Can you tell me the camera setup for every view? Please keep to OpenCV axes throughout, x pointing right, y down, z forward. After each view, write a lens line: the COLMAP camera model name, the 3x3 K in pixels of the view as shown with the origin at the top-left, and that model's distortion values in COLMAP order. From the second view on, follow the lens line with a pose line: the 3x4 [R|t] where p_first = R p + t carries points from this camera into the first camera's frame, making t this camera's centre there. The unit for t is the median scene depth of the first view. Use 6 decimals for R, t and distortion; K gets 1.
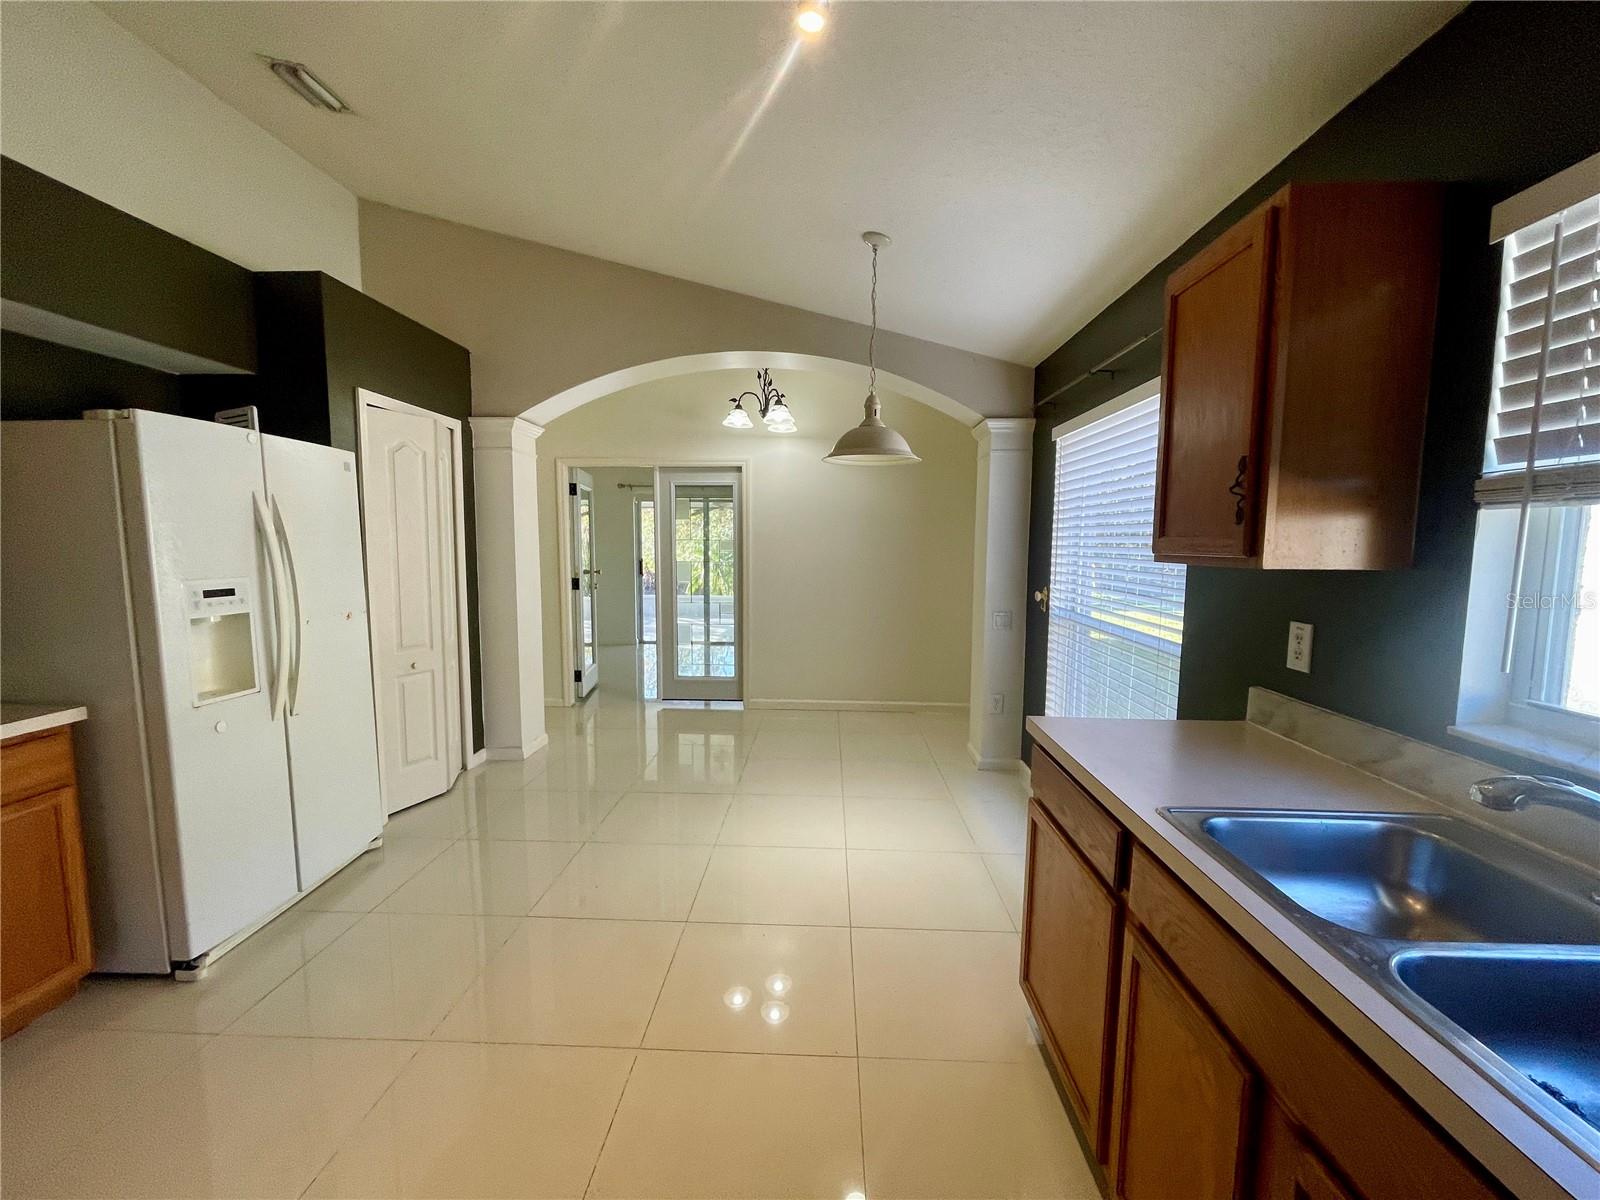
lens RADIAL K [[650.1, 0, 800.4], [0, 650.1, 593.0], [0, 0, 1]] dist [-0.002549, 0.001635]
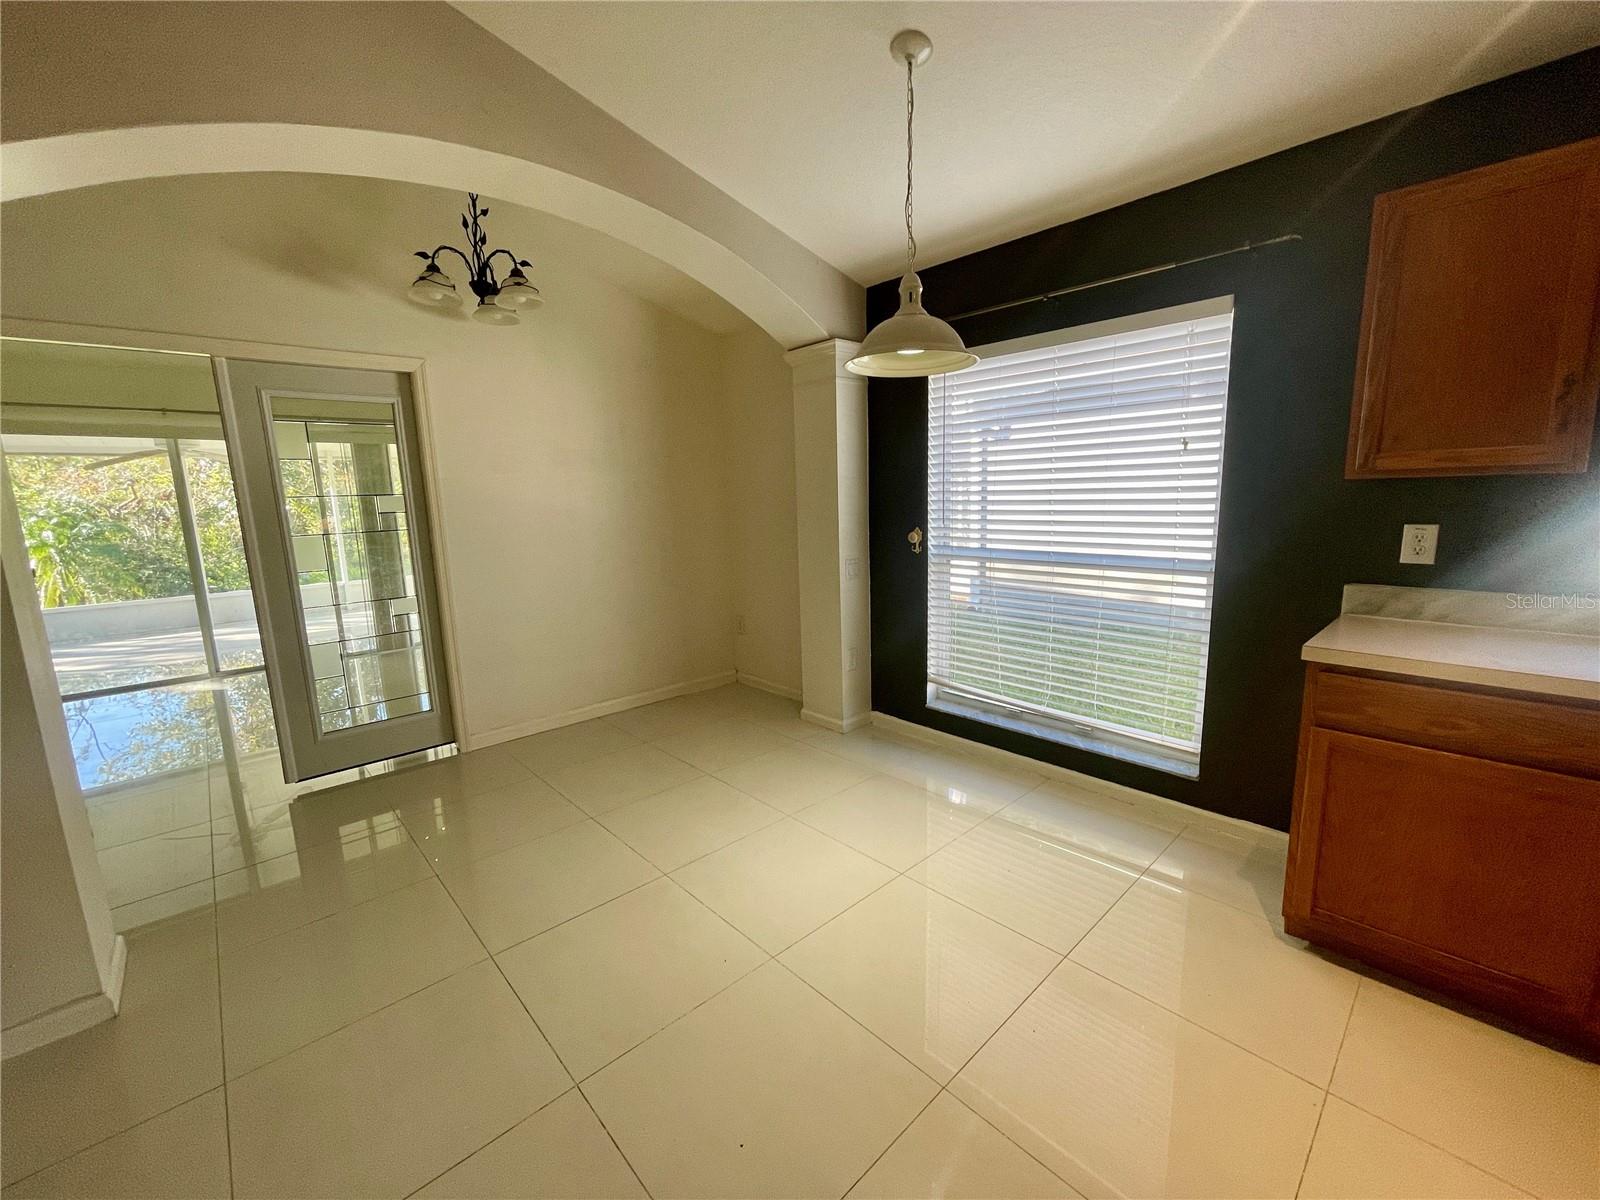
lens RADIAL K [[650.1, 0, 797.9], [0, 650.1, 602.2], [0, 0, 1]] dist [-0.002549, 0.001635]
pose [[0.704713, -0.143985, 0.694728, -0.750195], [0.090806, 0.989442, 0.112954, -0.043090], [-0.703657, -0.016515, 0.710348, 0.777100]]
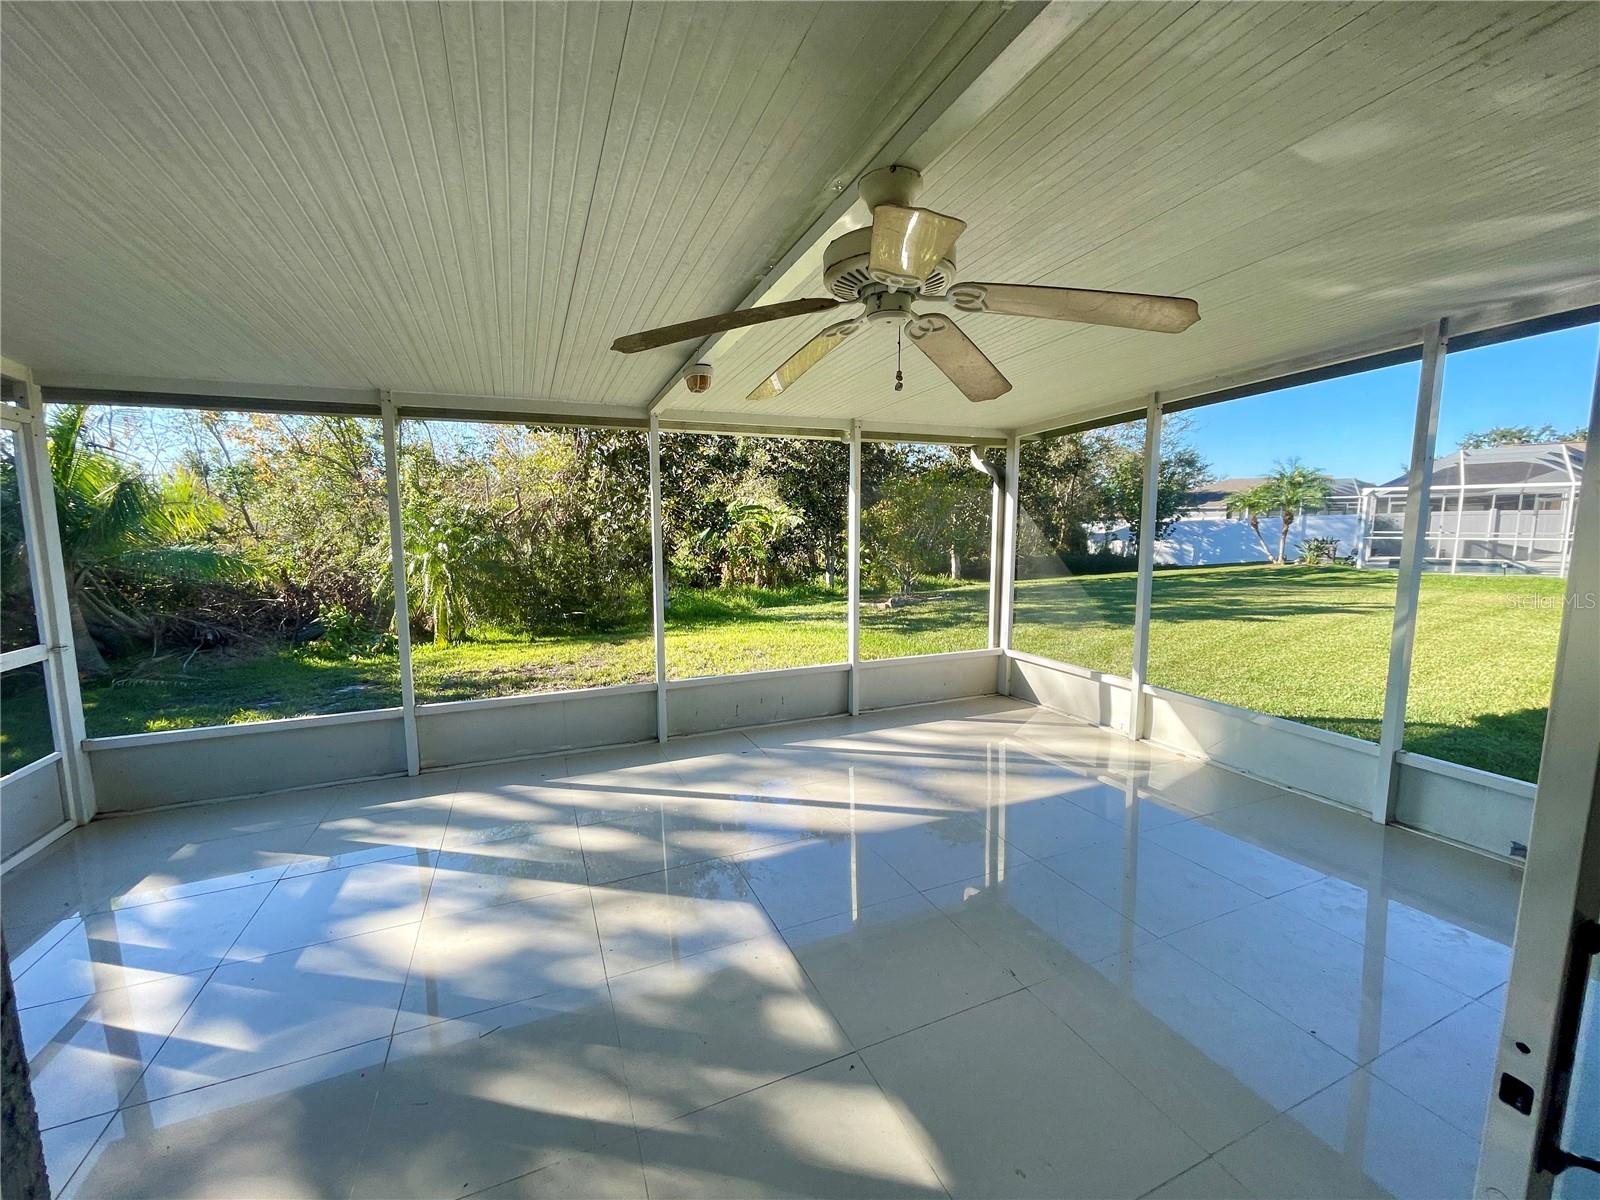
lens RADIAL K [[650.1, 0, 809.6], [0, 650.1, 602.4], [0, 0, 1]] dist [-0.002549, 0.001635]
pose [[0.898133, -0.067064, 0.434579, -0.997622], [0.048054, 0.997351, 0.054598, -0.296978], [-0.437089, -0.028153, 0.898977, 3.778323]]
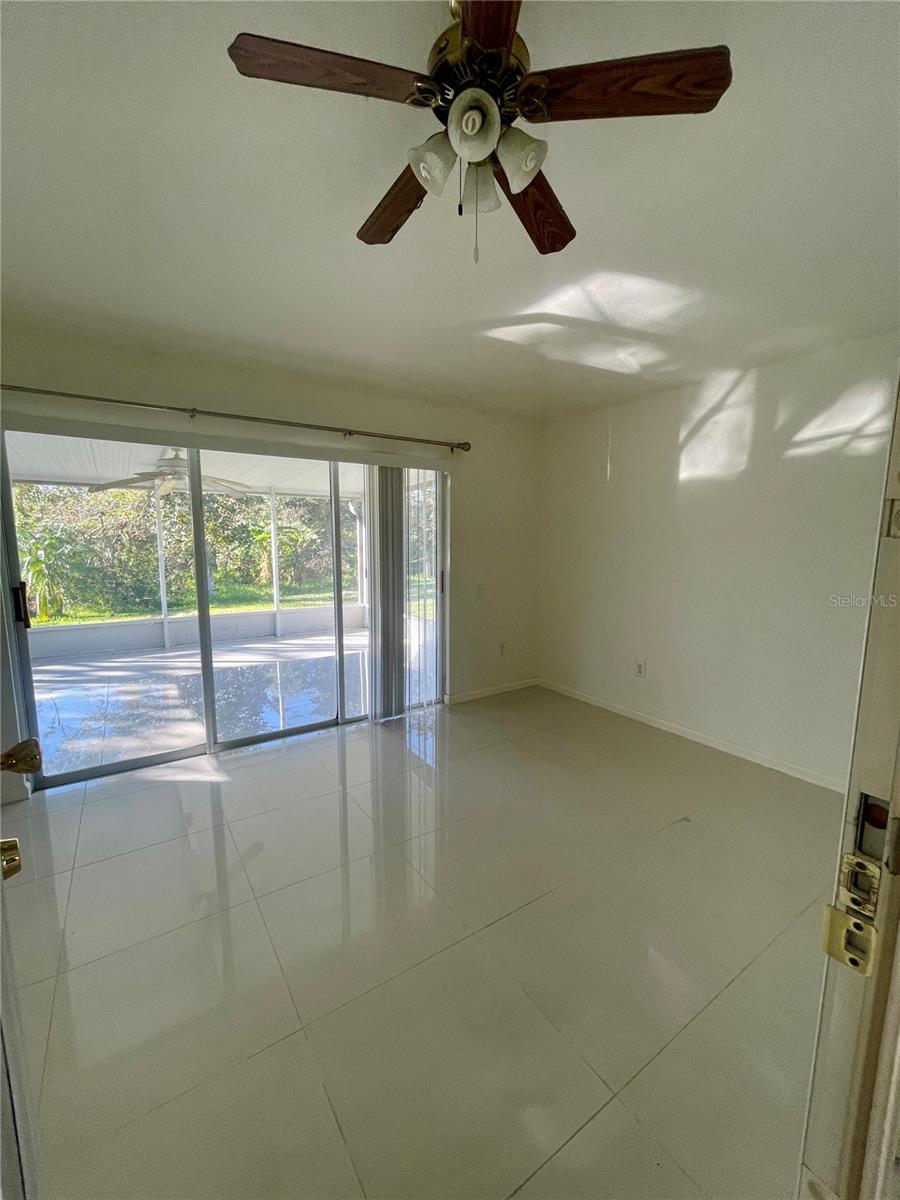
lens RADIAL K [[487.6, 0, 456.2], [0, 487.6, 605.9], [0, 0, 1]] dist [-0.002549, 0.001635]
pose [[0.802727, -0.085875, 0.590131, -0.881570], [0.050679, 0.995821, 0.075973, -0.173110], [-0.594189, -0.031078, 0.803725, 2.298821]]
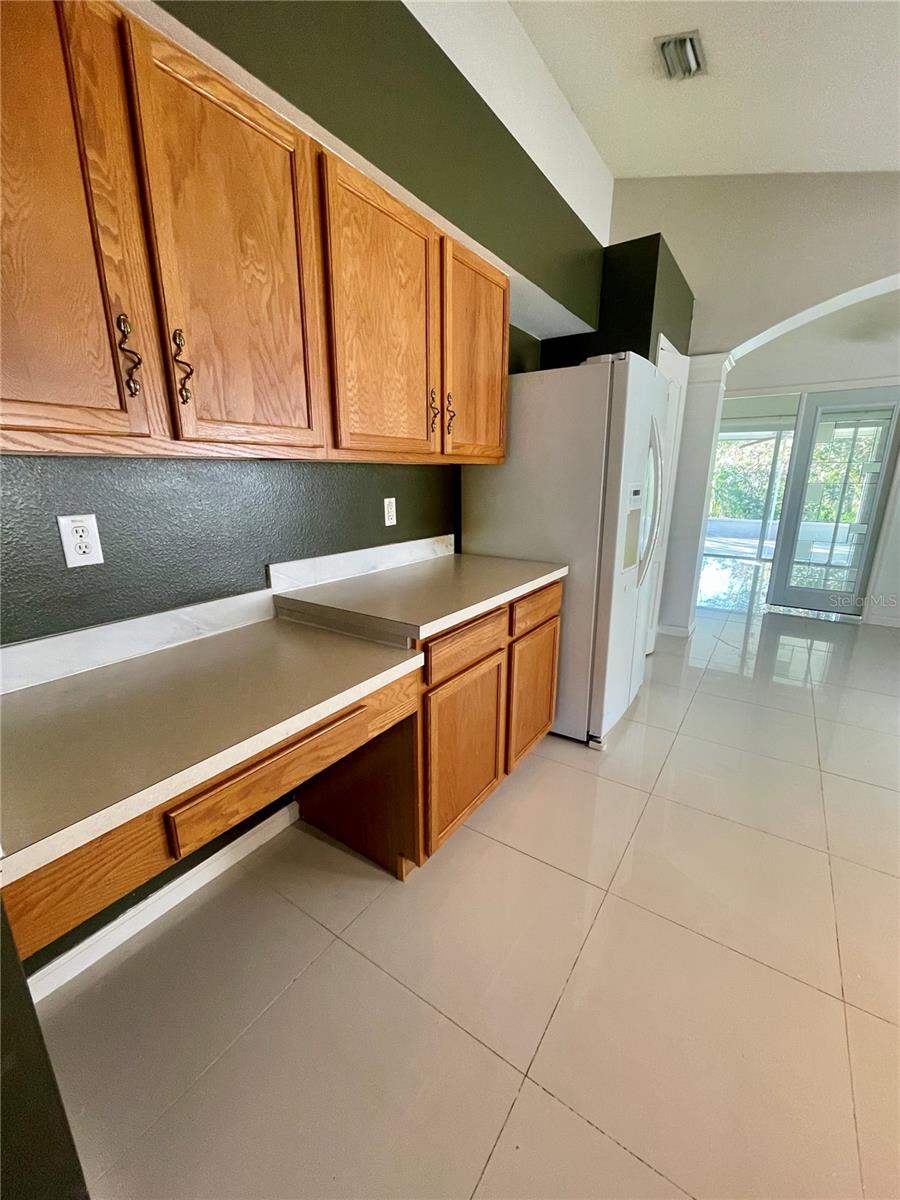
lens RADIAL K [[487.6, 0, 445.6], [0, 487.6, 598.7], [0, 0, 1]] dist [-0.002549, 0.001635]
pose [[0.847434, 0.126740, -0.515551, -0.694748], [-0.038268, 0.983143, 0.178789, 0.052939], [0.529520, -0.131783, 0.837999, -0.113113]]
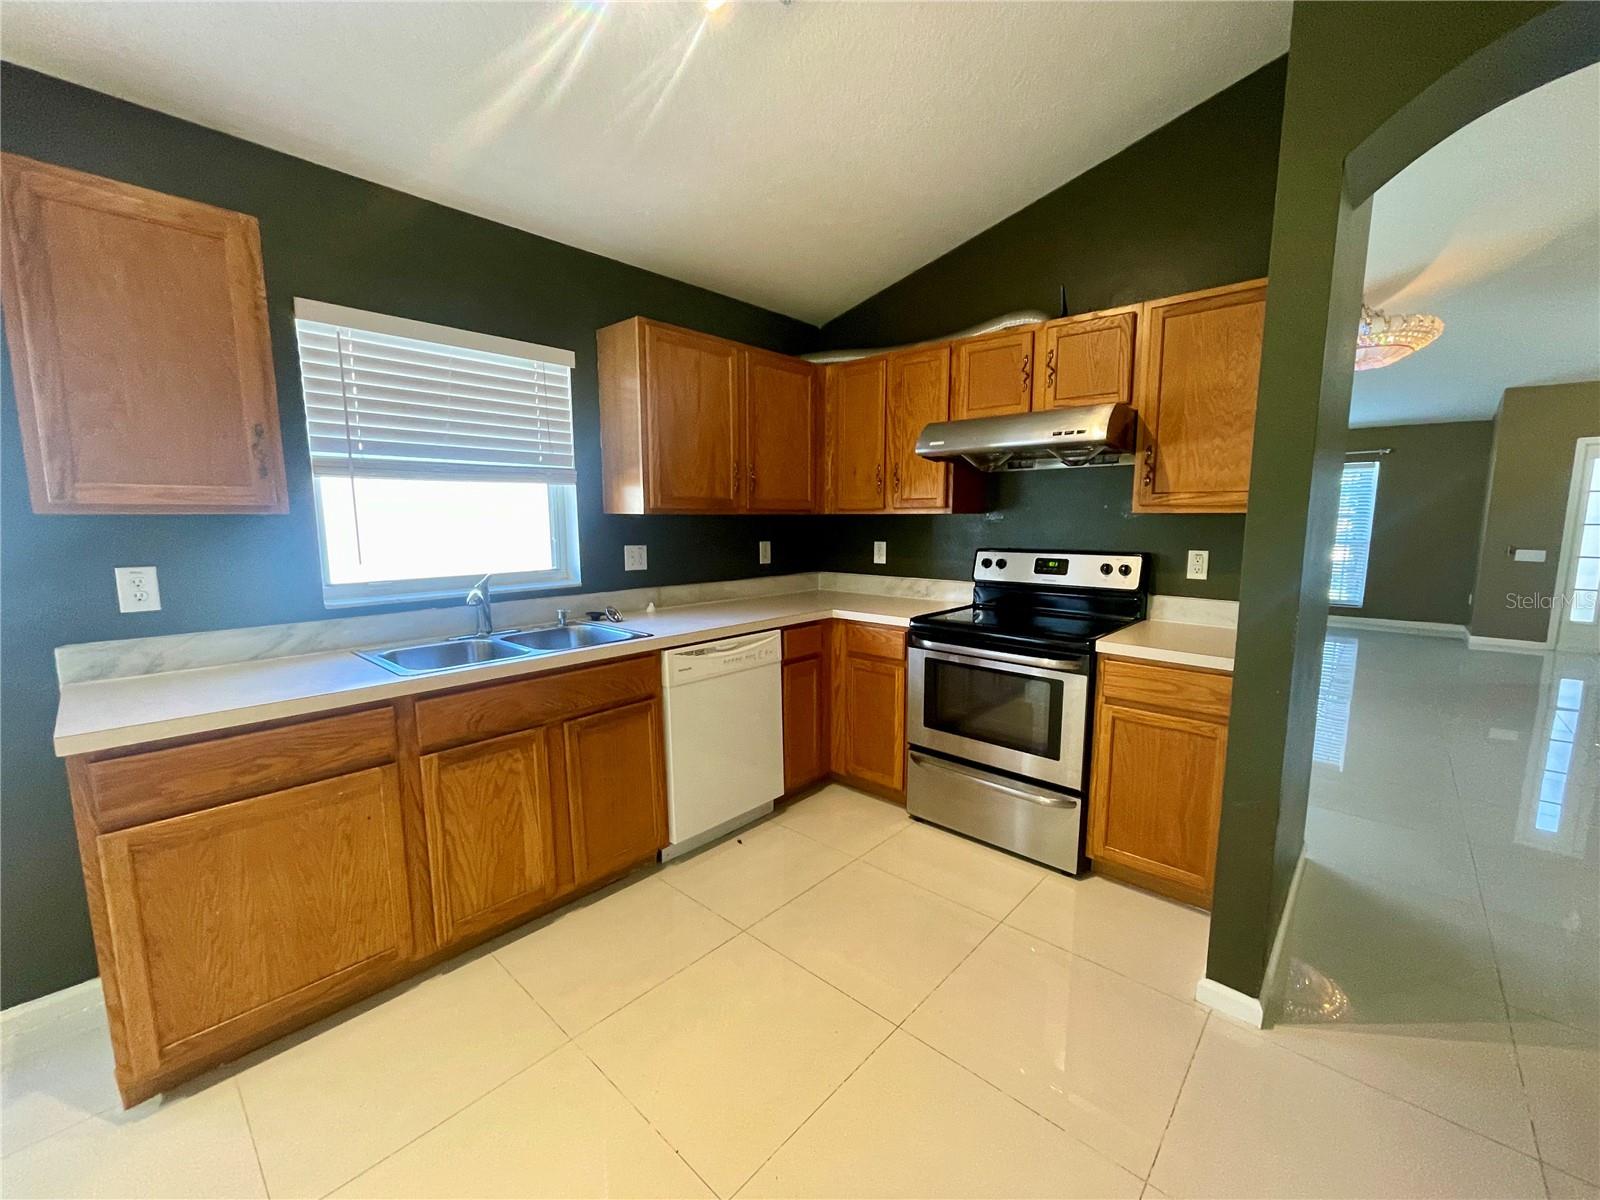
lens RADIAL K [[650.1, 0, 816.1], [0, 650.1, 606.2], [0, 0, 1]] dist [-0.002549, 0.001635]
pose [[-0.784978, -0.095742, 0.612081, -0.633894], [0.036842, 0.979024, 0.200388, -0.052675], [-0.618427, 0.179850, -0.764984, 0.926754]]
